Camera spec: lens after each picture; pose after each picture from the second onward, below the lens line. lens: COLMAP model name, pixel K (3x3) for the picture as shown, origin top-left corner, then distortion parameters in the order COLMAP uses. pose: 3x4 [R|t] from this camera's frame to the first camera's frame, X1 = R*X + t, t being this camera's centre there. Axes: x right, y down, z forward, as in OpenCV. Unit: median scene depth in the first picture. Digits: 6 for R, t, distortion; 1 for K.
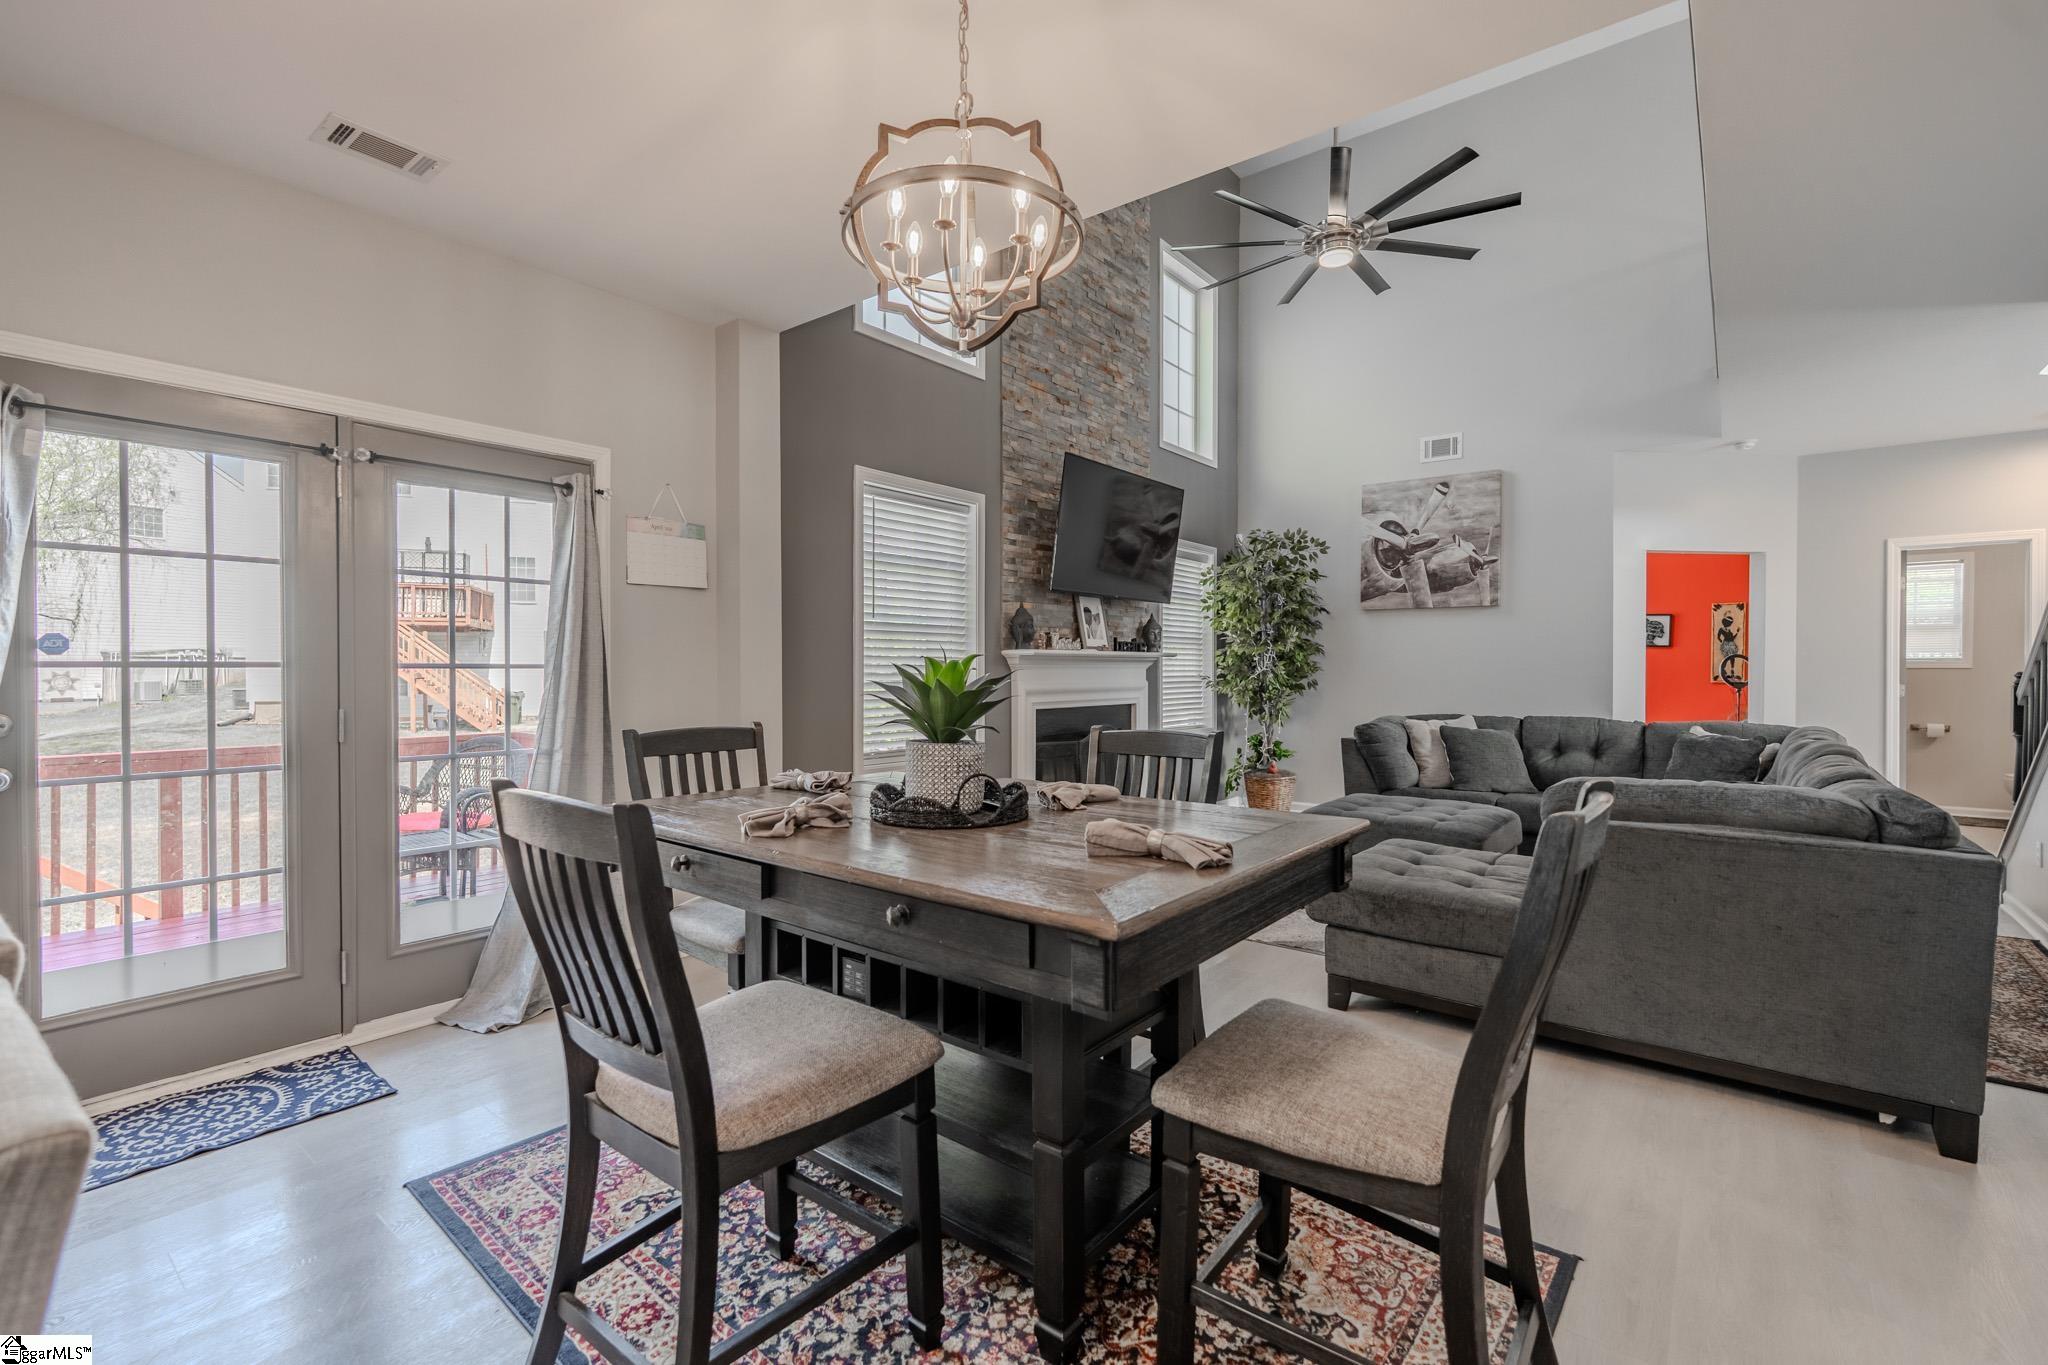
lens RADIAL K [[907.1, 0, 1021.5], [0, 907.1, 672.2], [0, 0, 1]] dist [-0.004681, -0.000837]
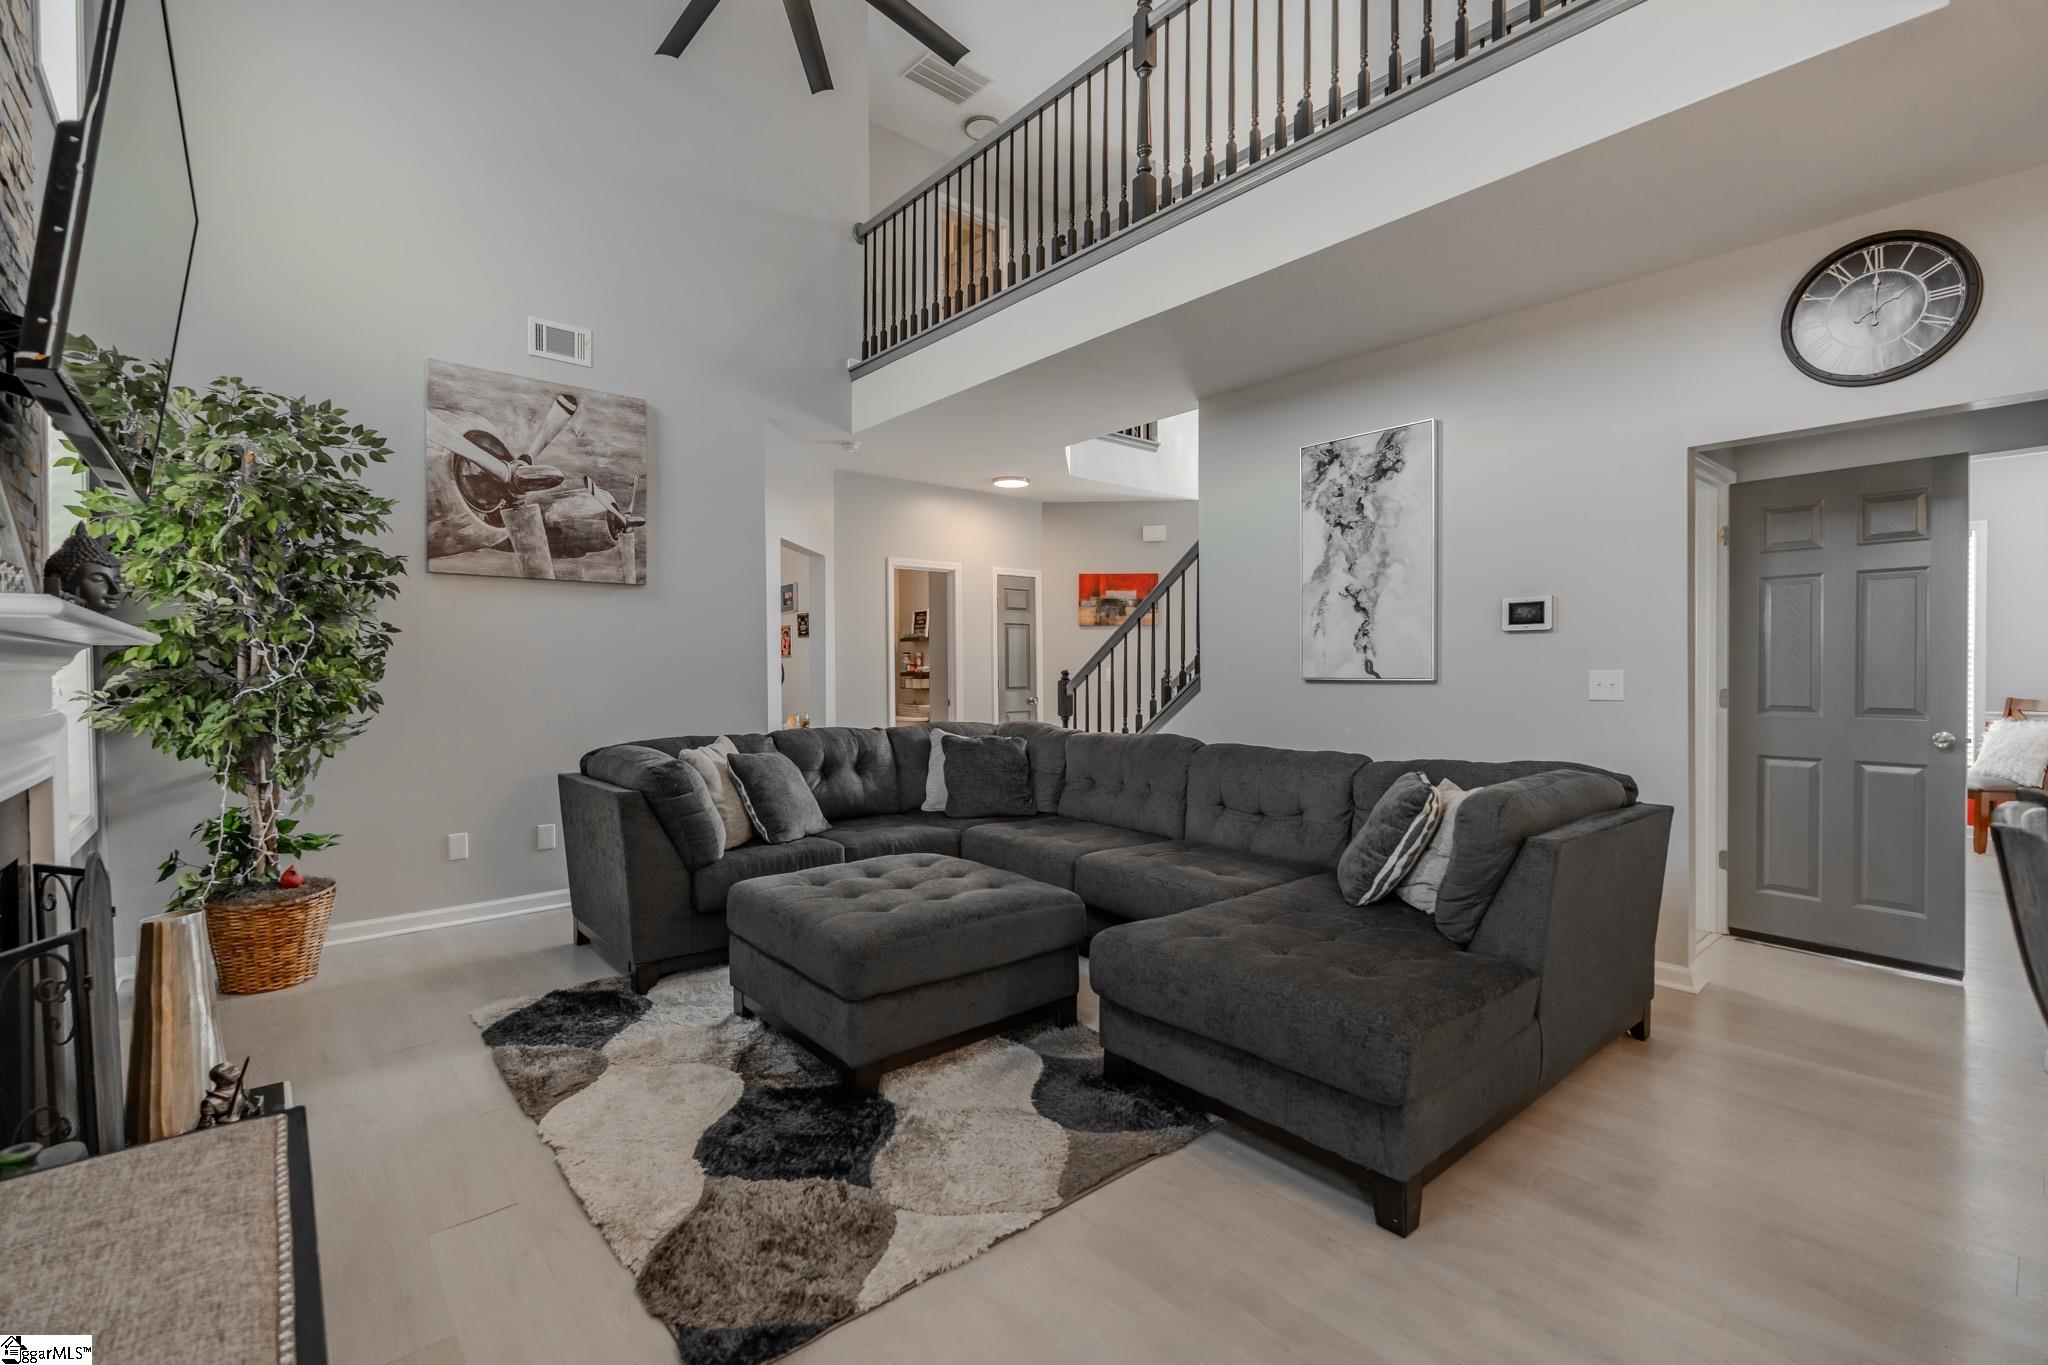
lens RADIAL K [[907.1, 0, 1027.1], [0, 907.1, 681.1], [0, 0, 1]] dist [-0.004681, -0.000837]
pose [[0.179499, -0.015306, 0.983639, -0.136605], [0.011116, 0.999847, 0.013529, -0.002027], [-0.983695, 0.008506, 0.179641, 0.539925]]
